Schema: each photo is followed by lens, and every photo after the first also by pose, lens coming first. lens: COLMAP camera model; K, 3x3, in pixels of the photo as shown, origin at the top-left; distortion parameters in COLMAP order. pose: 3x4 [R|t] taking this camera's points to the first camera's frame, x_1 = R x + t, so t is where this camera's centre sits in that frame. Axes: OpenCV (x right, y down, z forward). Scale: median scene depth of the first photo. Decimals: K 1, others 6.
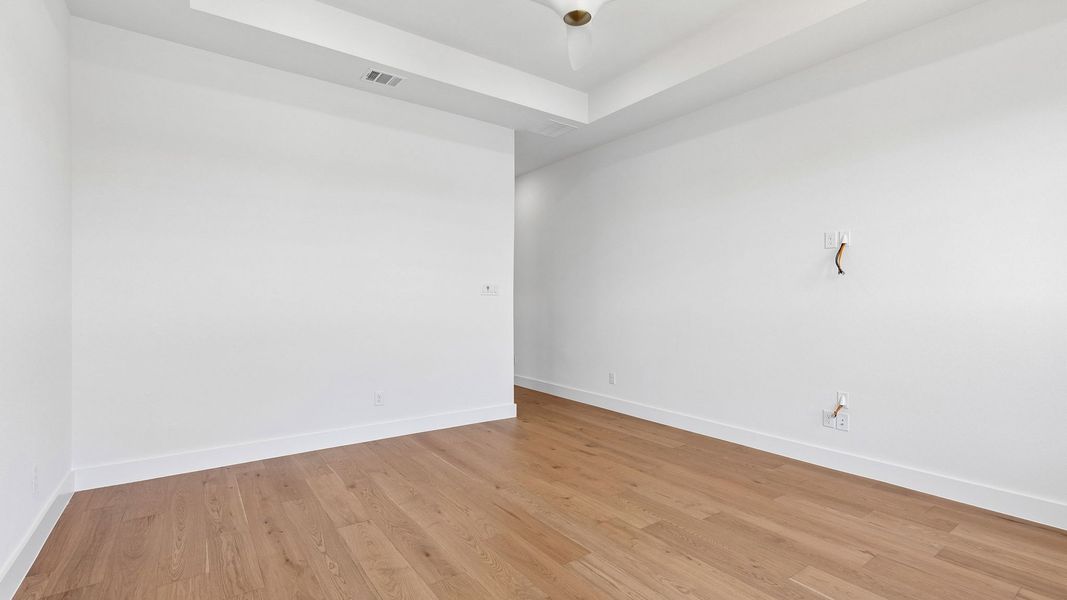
lens RADIAL K [[482.9, 0, 533.5], [0, 482.9, 301.6], [0, 0, 1]] dist [0.011944, -0.000390]
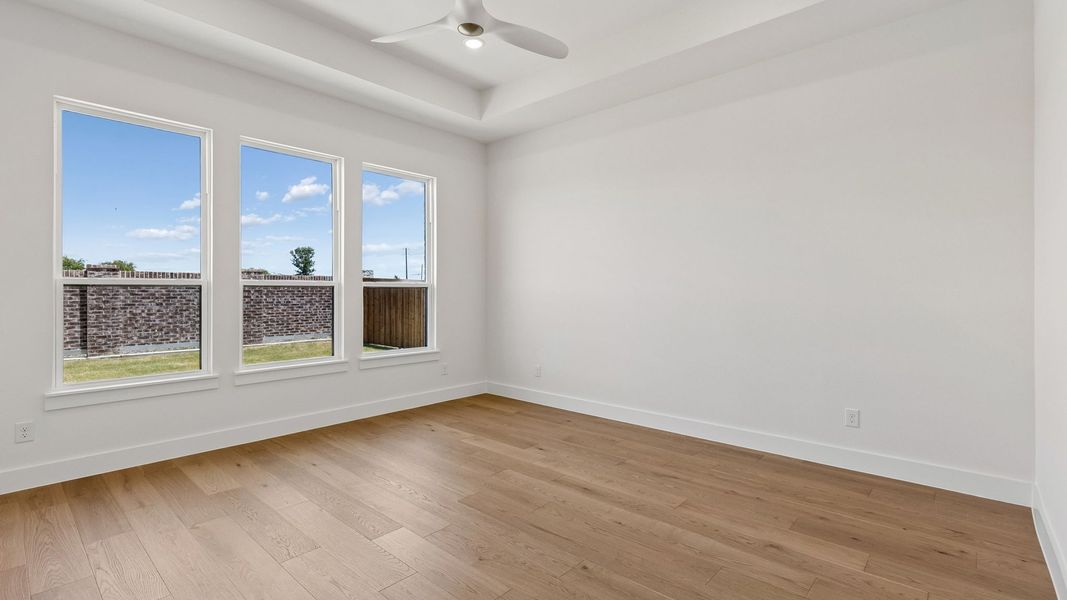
lens RADIAL K [[482.9, 0, 532.4], [0, 482.9, 296.4], [0, 0, 1]] dist [0.011944, -0.000390]
pose [[-0.979848, -0.010191, -0.199482, 0.145958], [-0.010160, 0.999948, -0.001180, 0.010728], [0.199484, 0.000871, -0.979901, 1.784427]]
